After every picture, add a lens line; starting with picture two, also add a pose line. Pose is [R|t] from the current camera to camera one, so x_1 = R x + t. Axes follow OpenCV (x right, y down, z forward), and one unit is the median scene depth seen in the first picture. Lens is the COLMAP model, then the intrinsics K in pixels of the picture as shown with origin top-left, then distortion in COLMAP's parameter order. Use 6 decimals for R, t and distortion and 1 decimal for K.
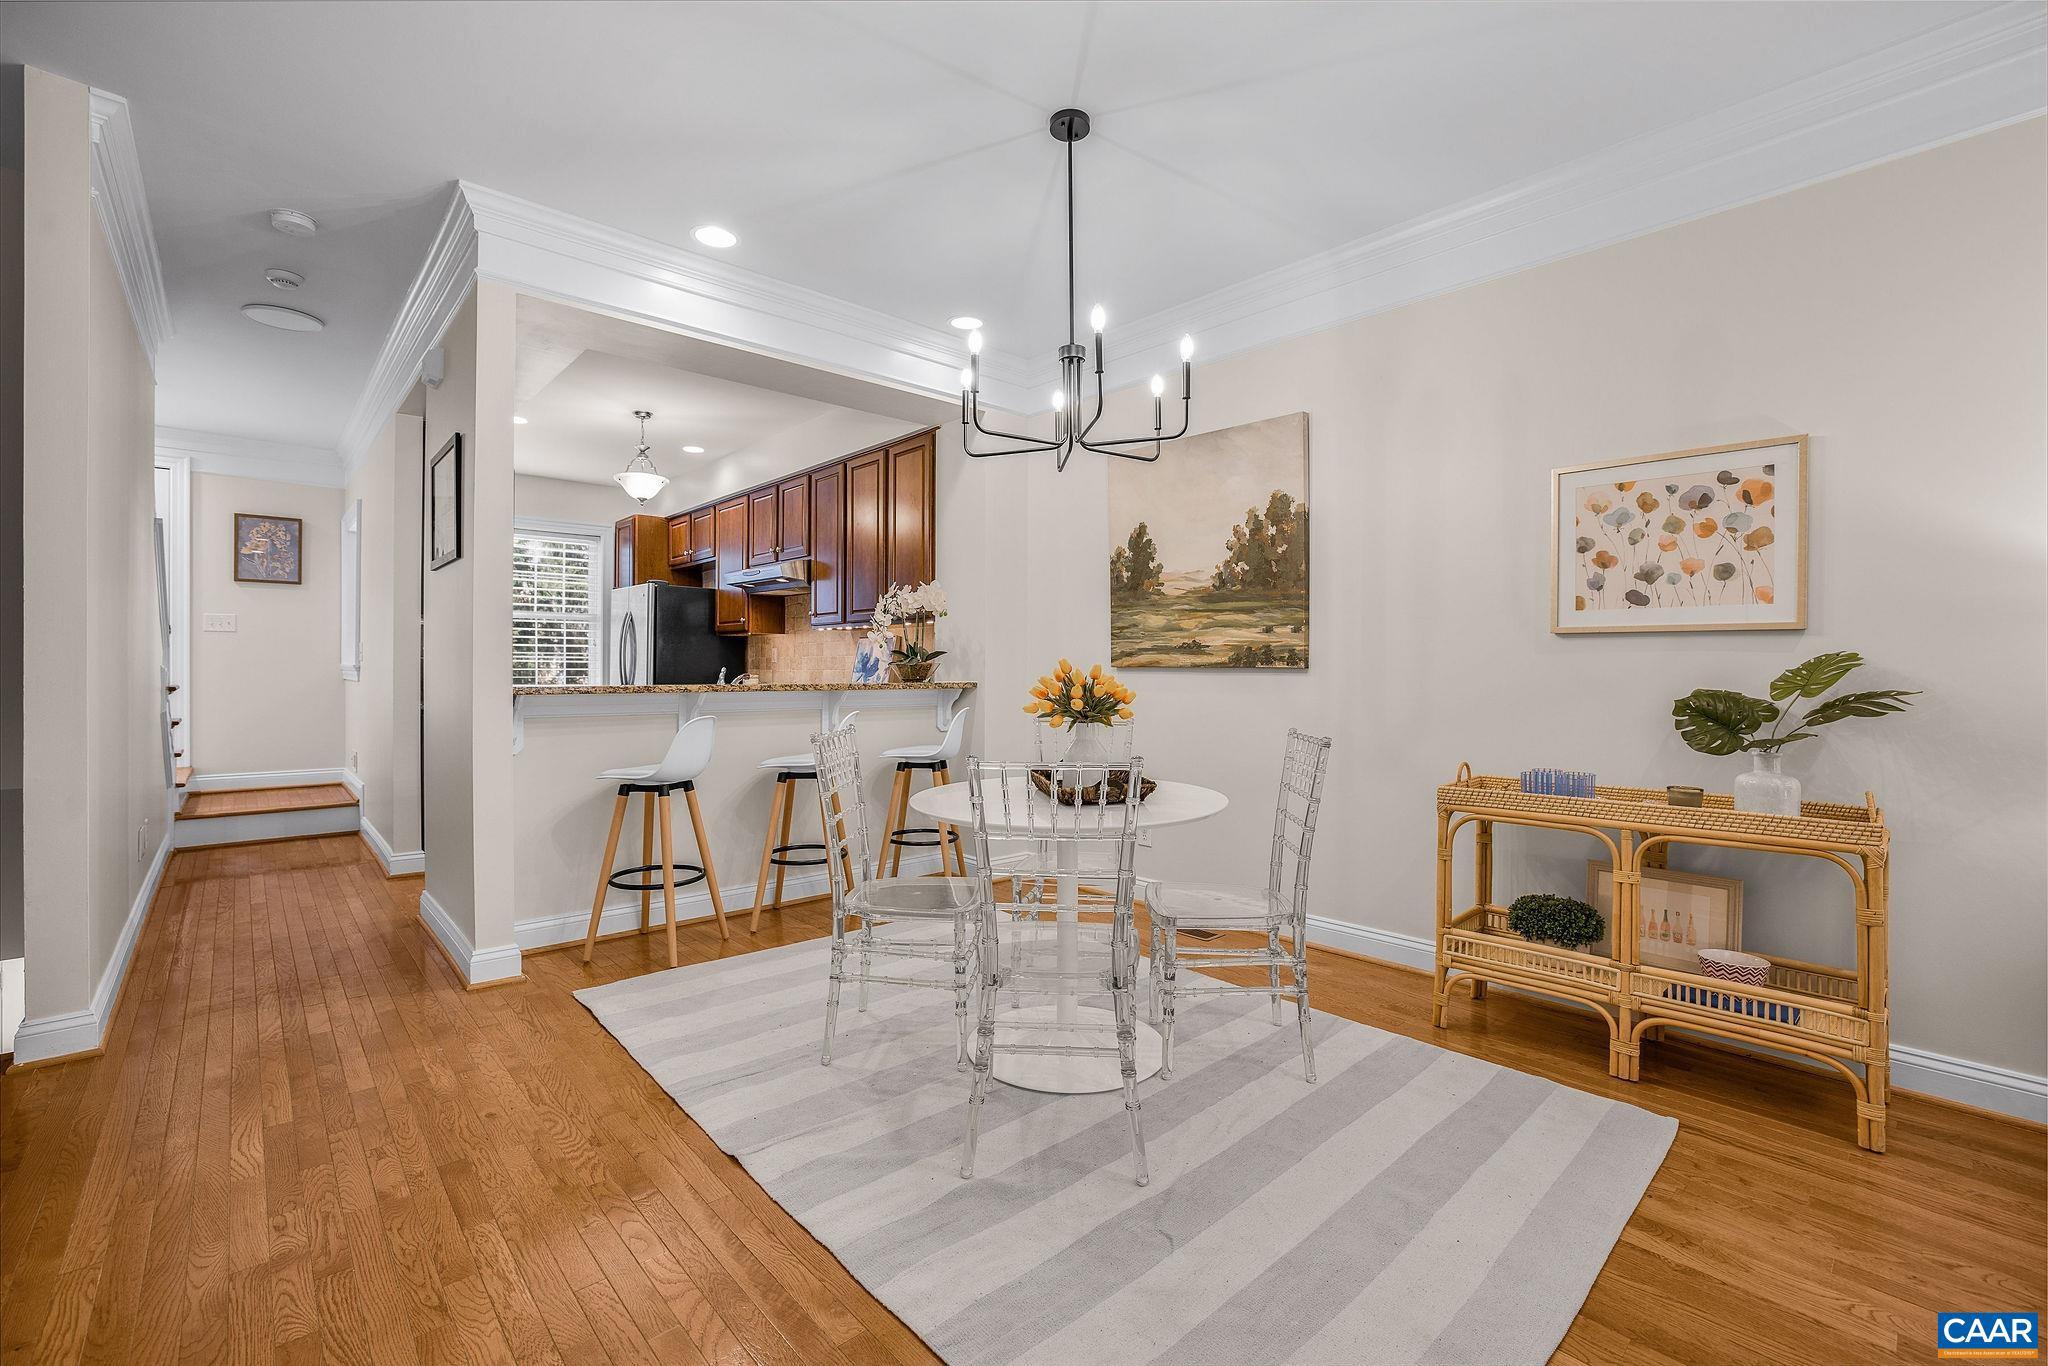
lens RADIAL K [[875.5, 0, 1014.8], [0, 875.5, 670.4], [0, 0, 1]] dist [-0.046832, 0.018554]
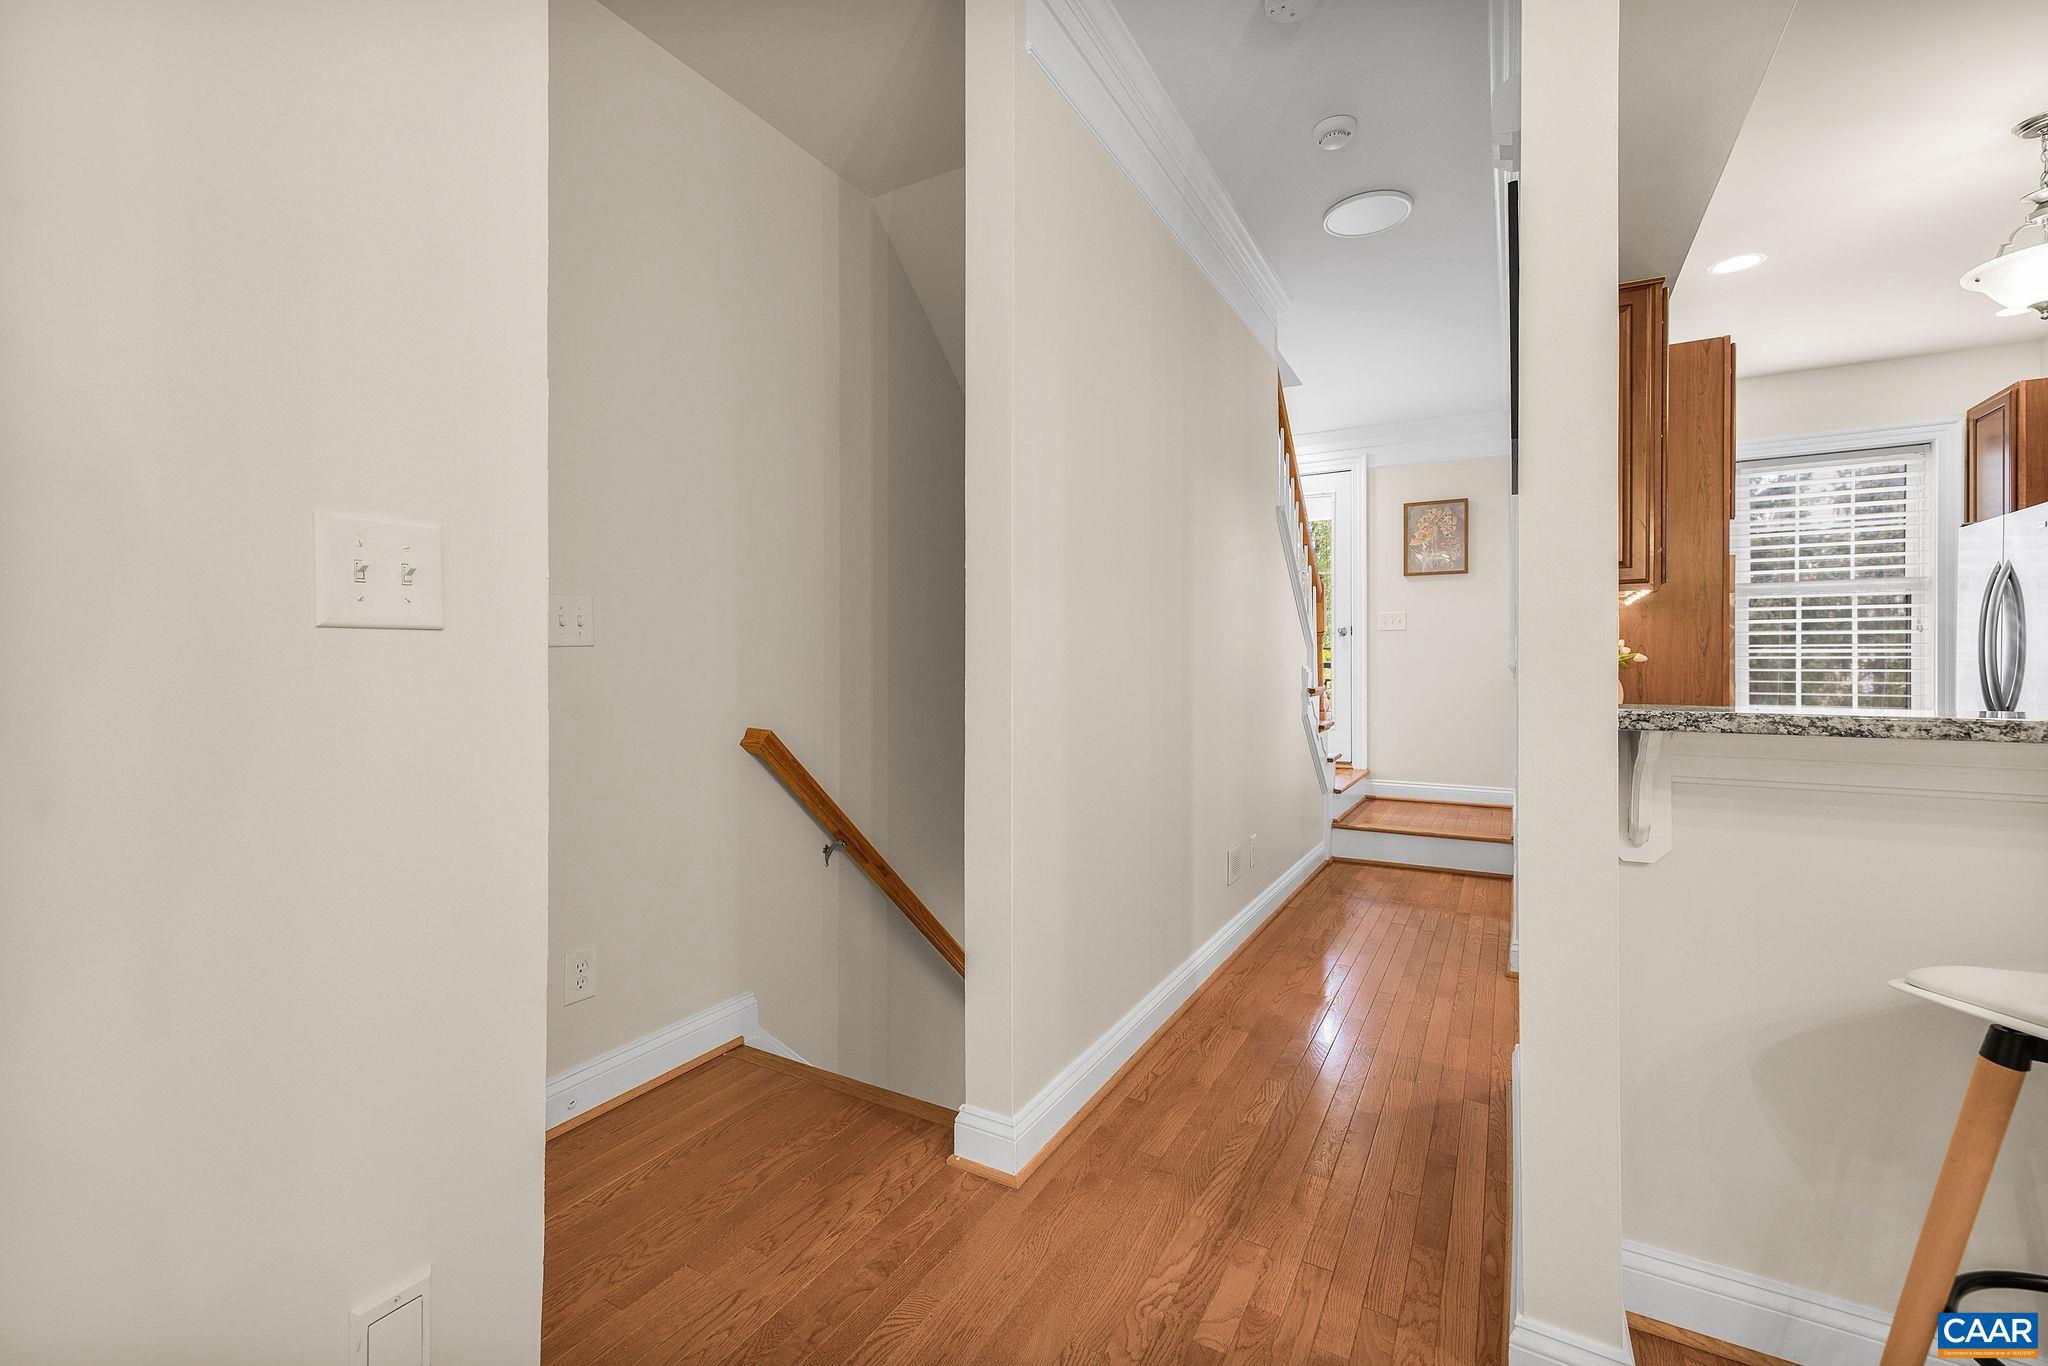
lens RADIAL K [[866.8, 0, 1009.1], [0, 866.8, 668.0], [0, 0, 1]] dist [0.007292, 0.000105]
pose [[0.303019, -0.002088, -0.952982, -0.211625], [-0.001896, 0.999994, -0.002794, -0.000369], [0.952983, 0.002654, 0.303013, 0.459507]]
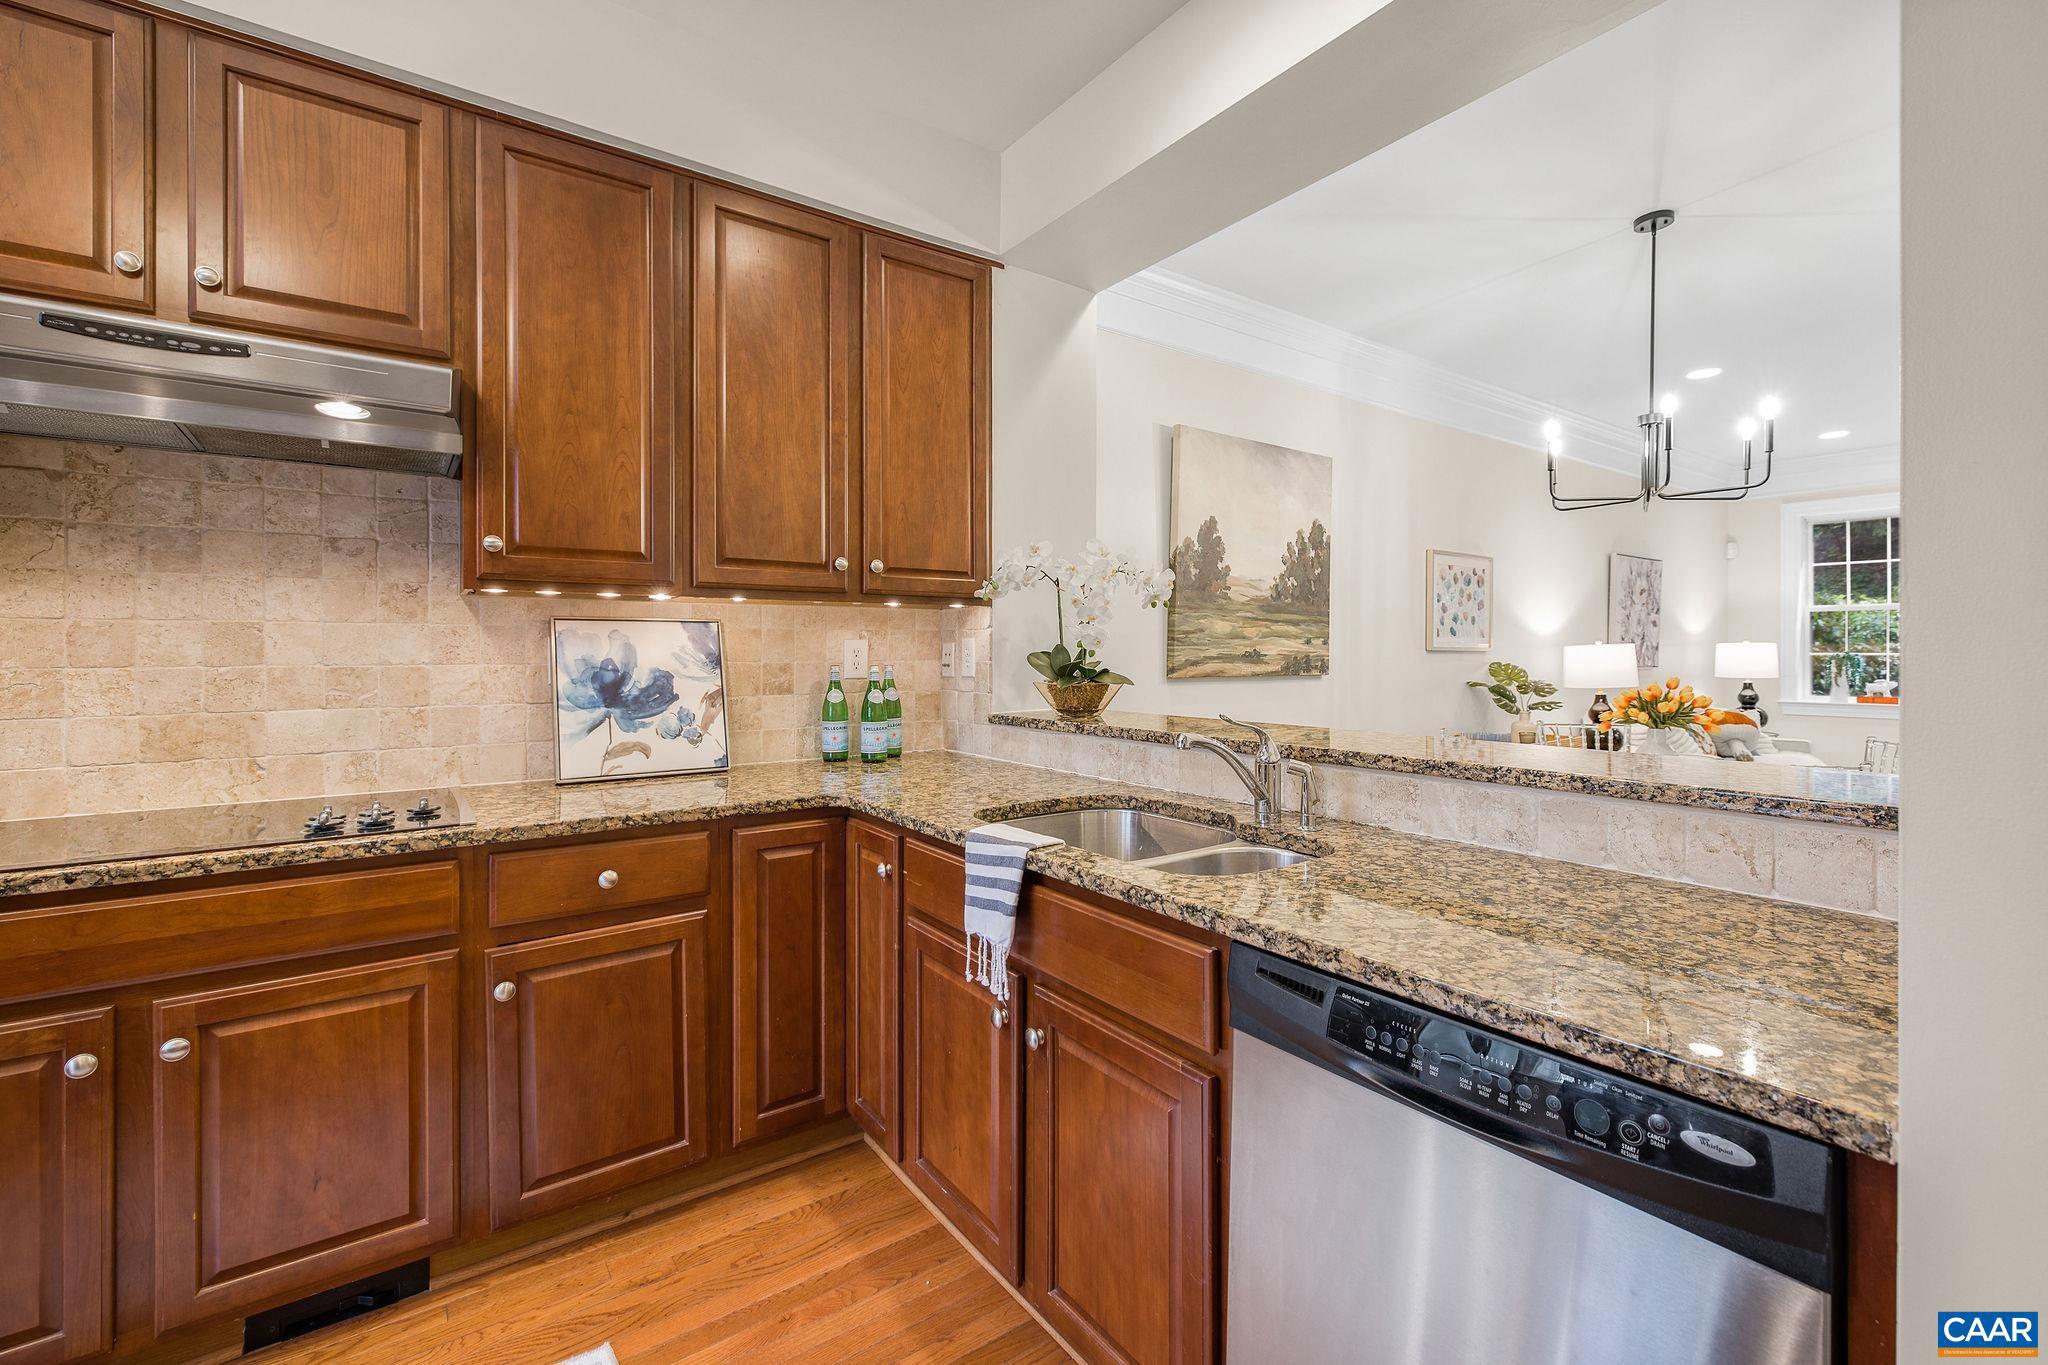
lens RADIAL K [[891.8, 0, 1028.0], [0, 891.8, 654.4], [0, 0, 1]] dist [0.001452, 0.000656]
pose [[0.114094, -0.006667, 0.993448, -0.799861], [0.003615, 0.999974, 0.006296, -0.034559], [-0.993463, 0.002873, 0.114115, 1.103706]]
